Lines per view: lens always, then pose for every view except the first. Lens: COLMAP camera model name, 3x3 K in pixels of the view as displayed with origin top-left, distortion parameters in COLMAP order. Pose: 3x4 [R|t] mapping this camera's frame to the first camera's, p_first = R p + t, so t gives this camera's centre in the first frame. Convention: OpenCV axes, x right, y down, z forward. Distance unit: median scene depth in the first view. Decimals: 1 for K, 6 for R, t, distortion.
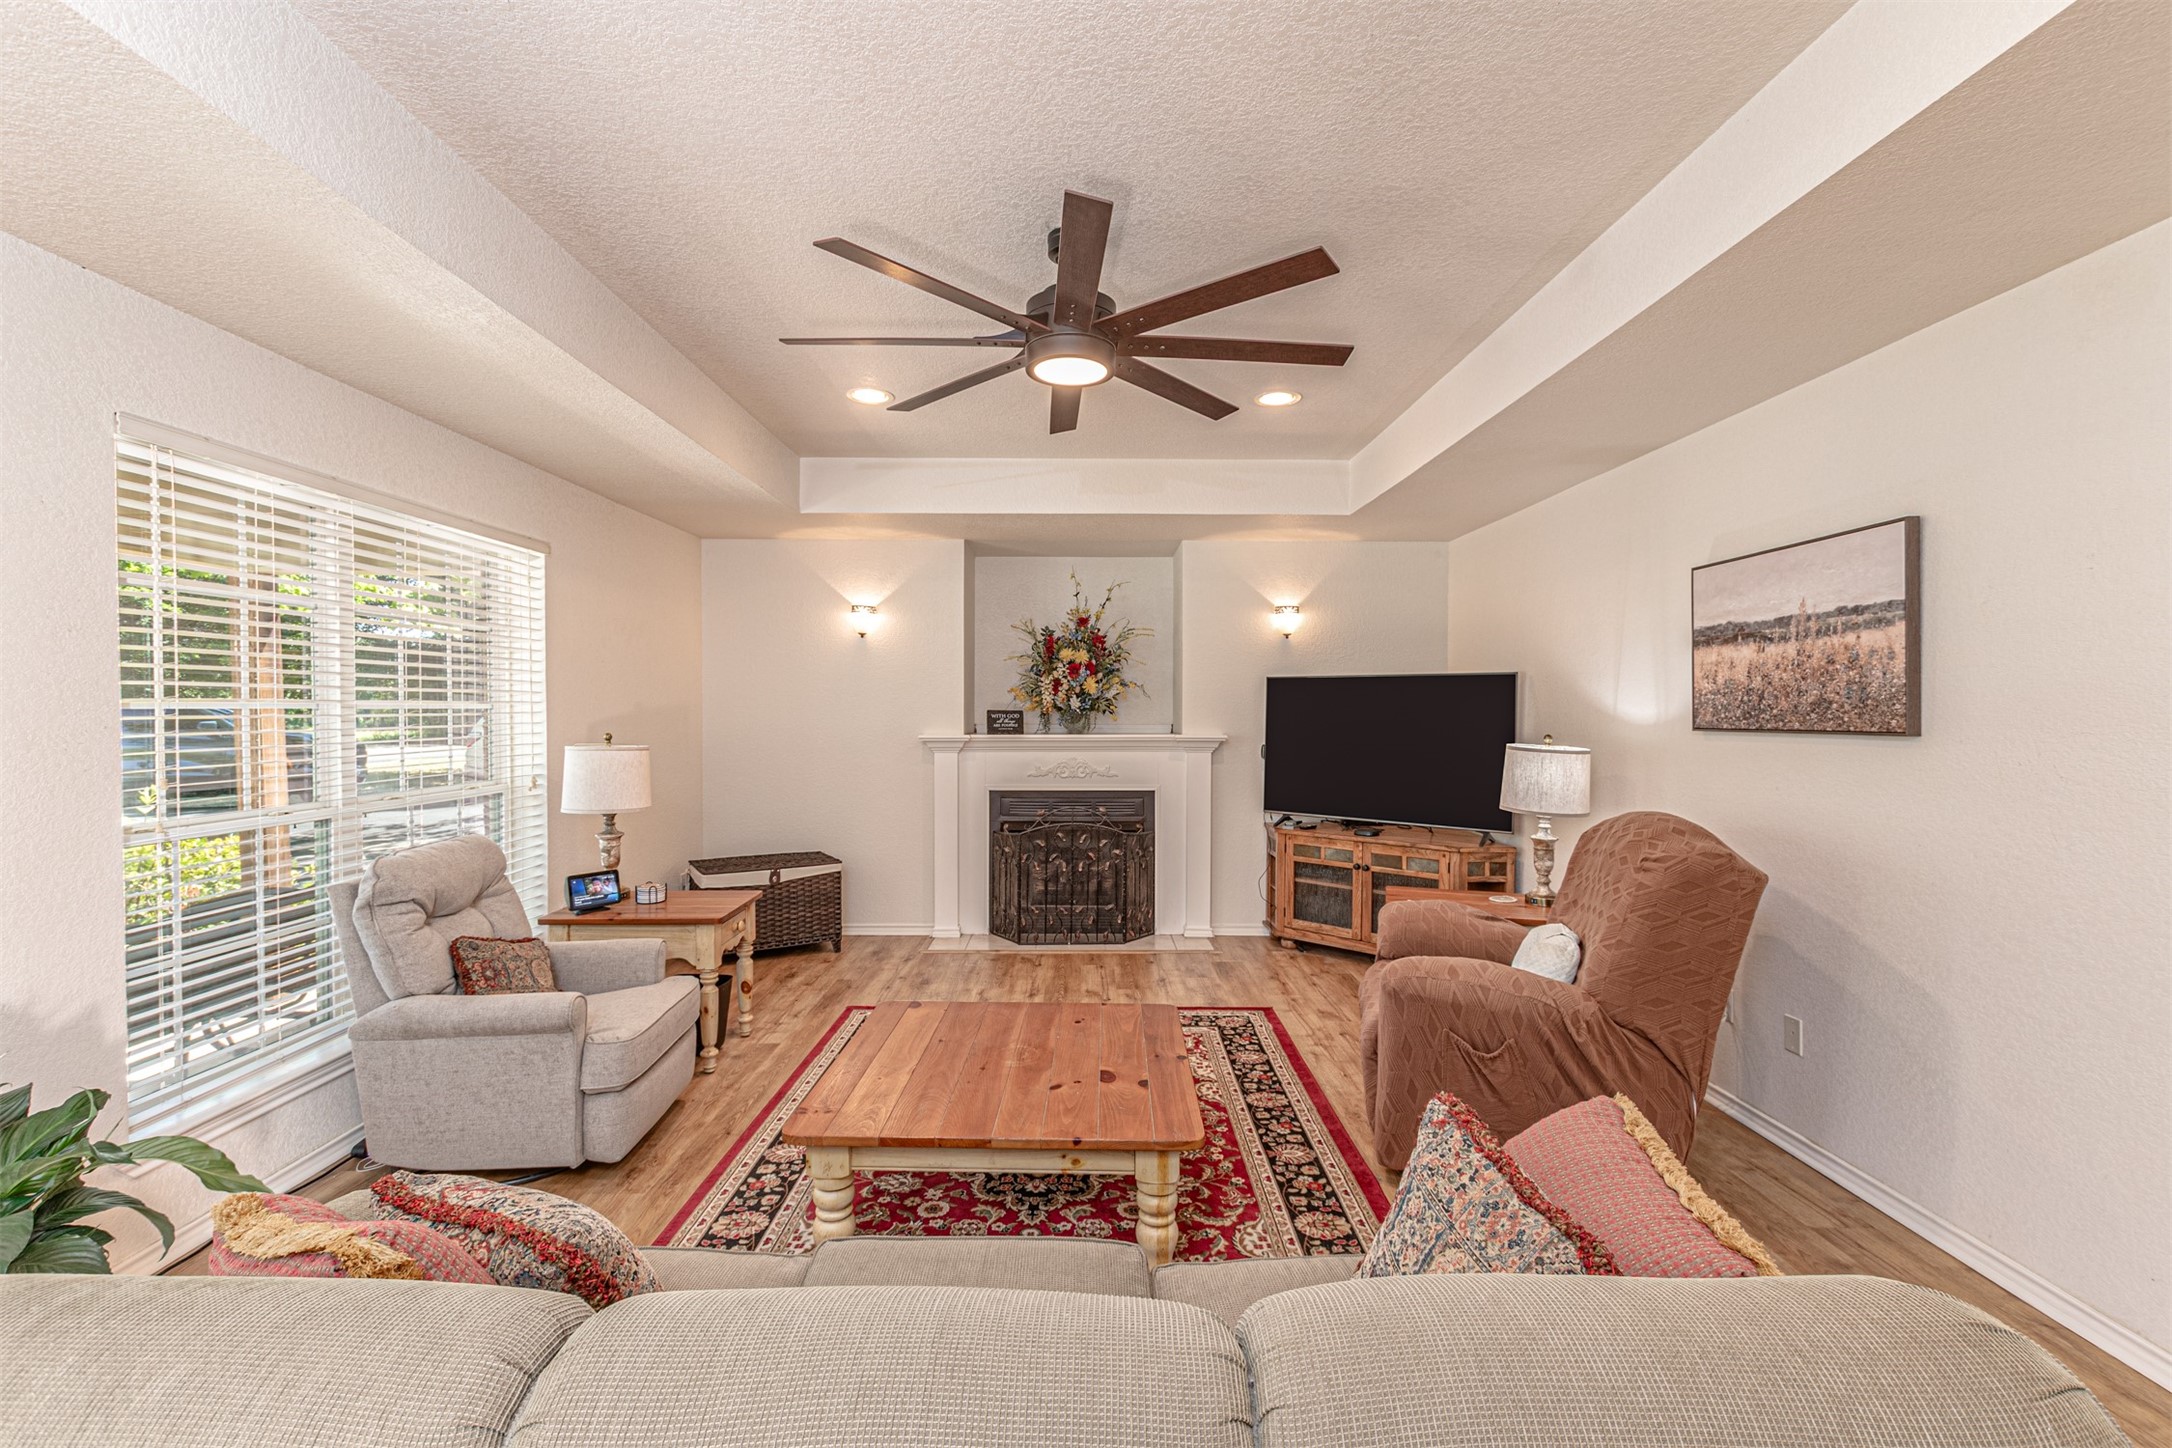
lens RADIAL K [[929.9, 0, 1089.4], [0, 929.9, 730.8], [0, 0, 1]] dist [0.000339, 0.000062]
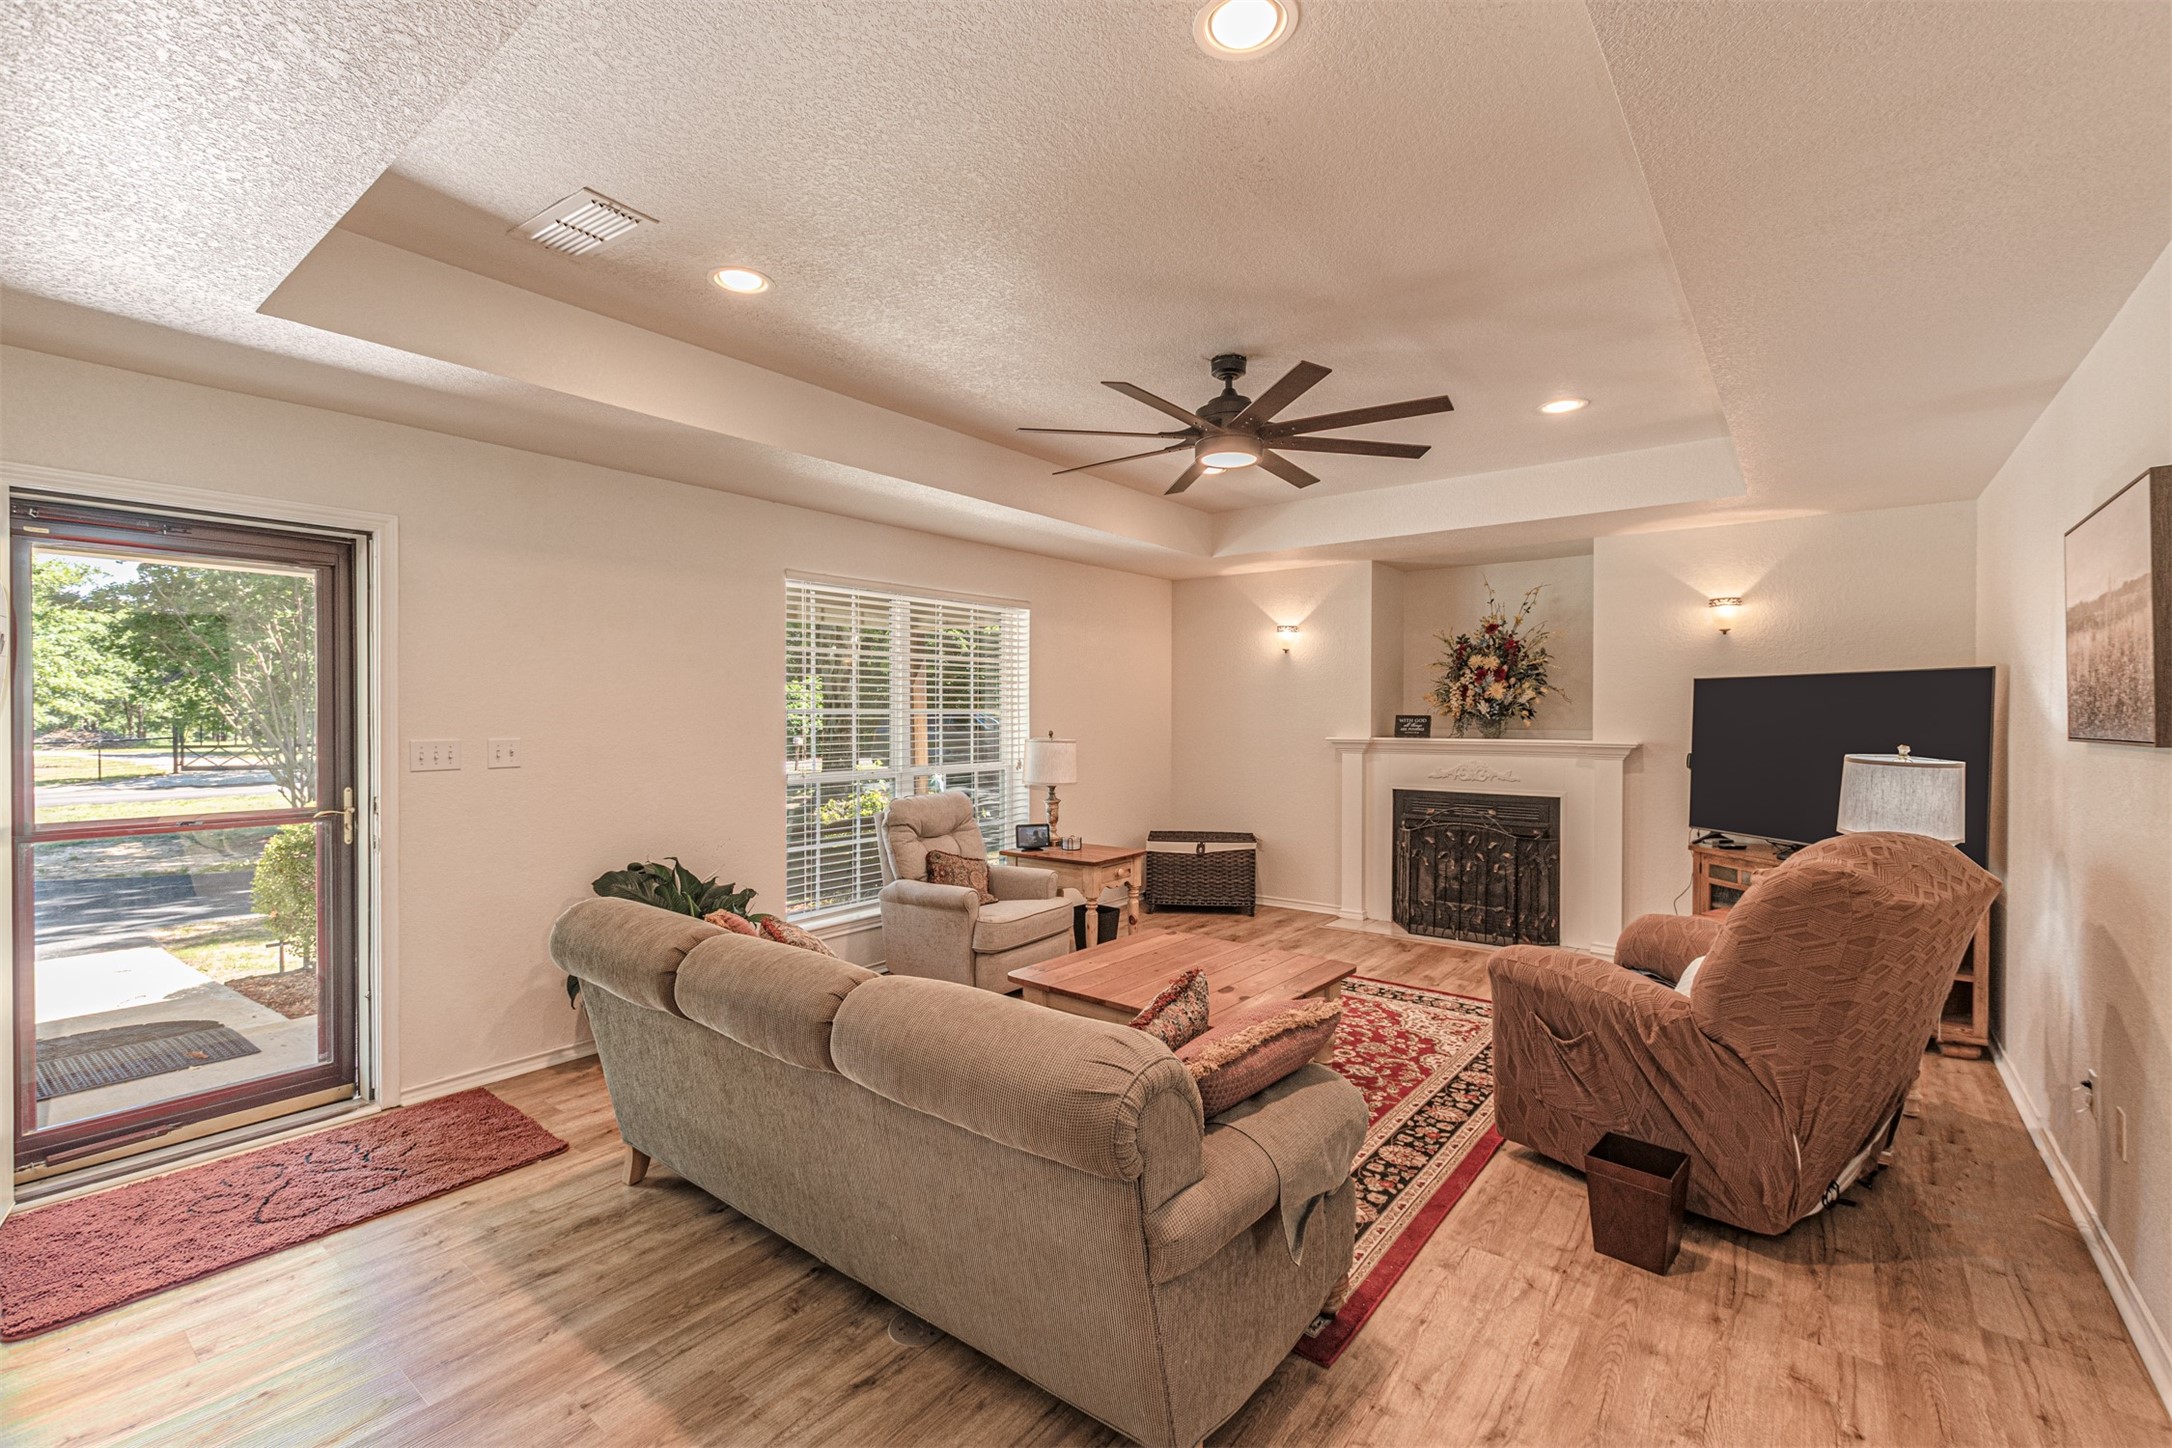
lens RADIAL K [[929.9, 0, 1089.4], [0, 929.9, 730.8], [0, 0, 1]] dist [0.000339, 0.000062]
pose [[0.785337, 0.010308, -0.618983, 0.296141], [-0.014226, 0.999898, -0.001397, 0.002672], [0.618905, 0.009903, 0.785403, -0.073830]]
